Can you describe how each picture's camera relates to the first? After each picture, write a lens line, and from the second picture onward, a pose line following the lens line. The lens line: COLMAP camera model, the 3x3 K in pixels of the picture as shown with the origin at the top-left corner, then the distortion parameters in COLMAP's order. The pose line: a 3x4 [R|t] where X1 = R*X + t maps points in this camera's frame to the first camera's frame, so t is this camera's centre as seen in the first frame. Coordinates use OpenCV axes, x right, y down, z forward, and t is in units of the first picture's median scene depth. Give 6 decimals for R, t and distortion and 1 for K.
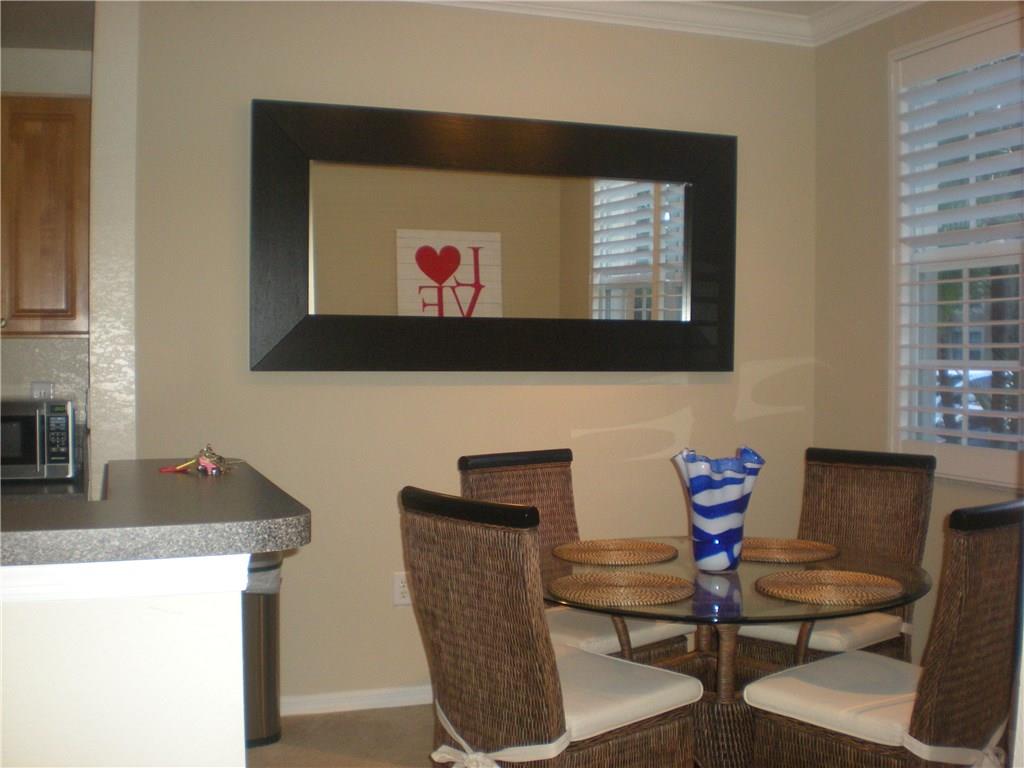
lens RADIAL K [[1151.9, 0, 512.0], [0, 1151.9, 384.0], [0, 0, 1]] dist [-0.077171, -0.198373]
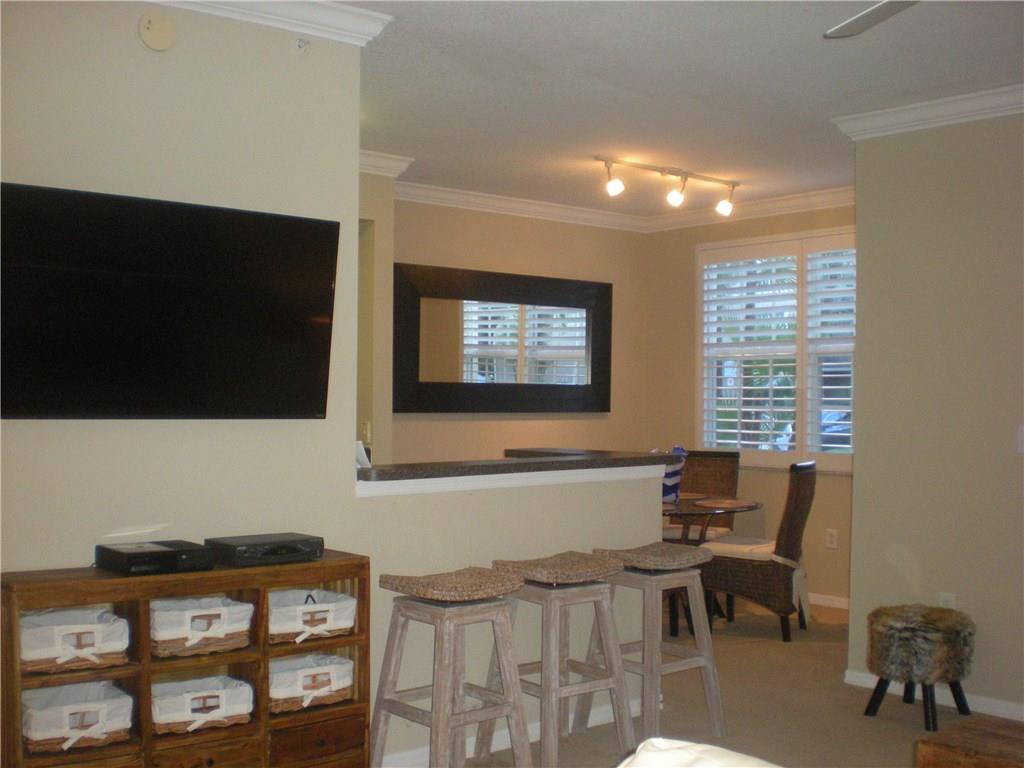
lens RADIAL K [[1151.9, 0, 512.0], [0, 1151.9, 384.0], [0, 0, 1]] dist [-0.077171, -0.198373]
pose [[0.932519, 0.002630, 0.361111, -0.628250], [0.009452, 0.999453, -0.031687, 0.001262], [-0.360997, 0.032962, 0.931984, -0.668570]]
